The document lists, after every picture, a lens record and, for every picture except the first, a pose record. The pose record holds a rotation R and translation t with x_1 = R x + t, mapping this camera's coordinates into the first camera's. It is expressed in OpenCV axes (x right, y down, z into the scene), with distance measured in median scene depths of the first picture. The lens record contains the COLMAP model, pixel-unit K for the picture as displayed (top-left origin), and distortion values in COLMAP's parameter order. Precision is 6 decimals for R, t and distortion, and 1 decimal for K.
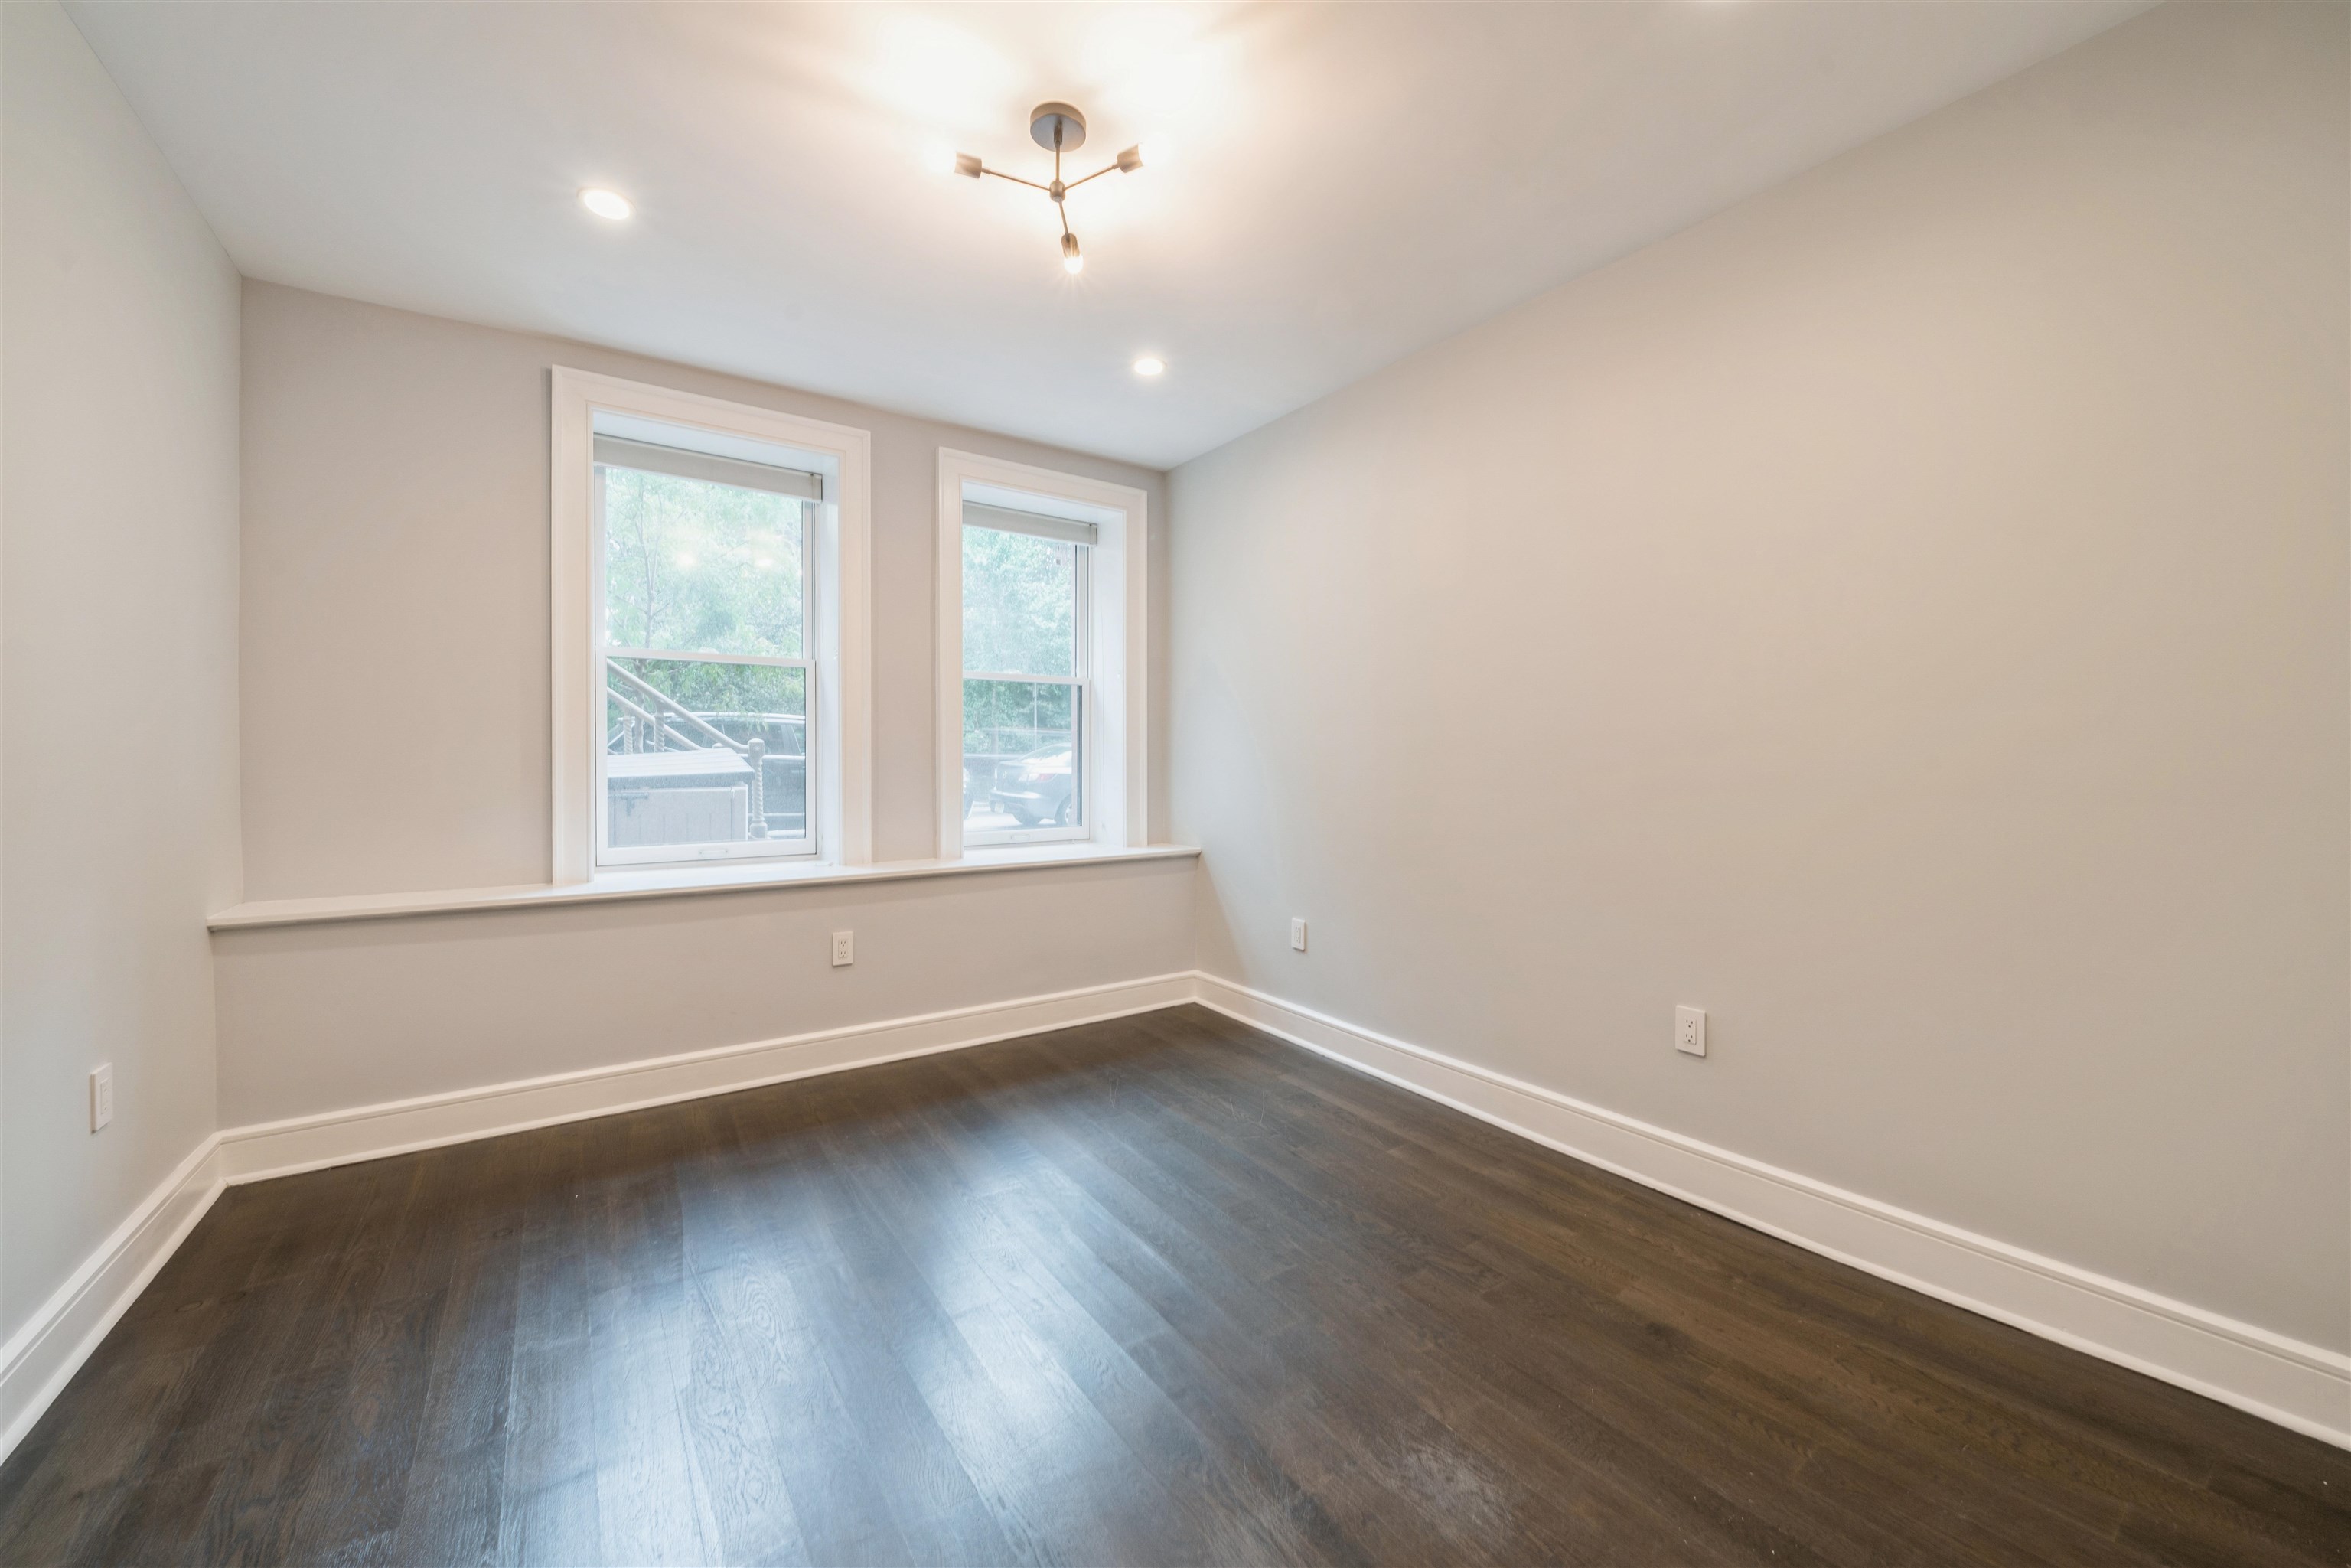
lens RADIAL K [[842.6, 0, 1166.2], [0, 842.6, 747.2], [0, 0, 1]] dist [-0.001722, -0.000044]
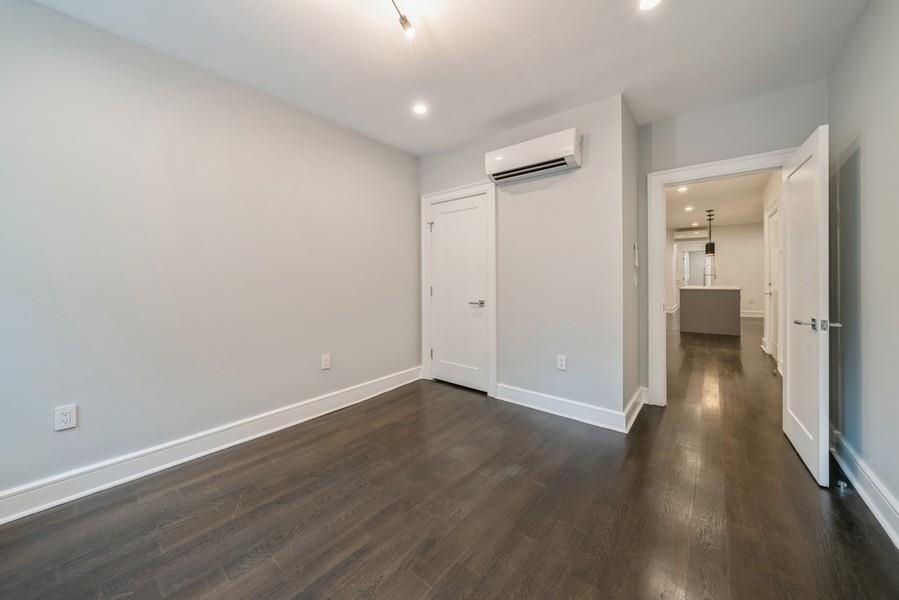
lens RADIAL K [[317.0, 0, 444.1], [0, 317.0, 279.7], [0, 0, 1]] dist [-0.011524, 0.000009]
pose [[-0.252092, -0.002096, 0.967701, -0.728534], [-0.010837, 0.999941, -0.000657, 0.010378], [-0.967642, -0.010652, -0.252100, 0.915660]]
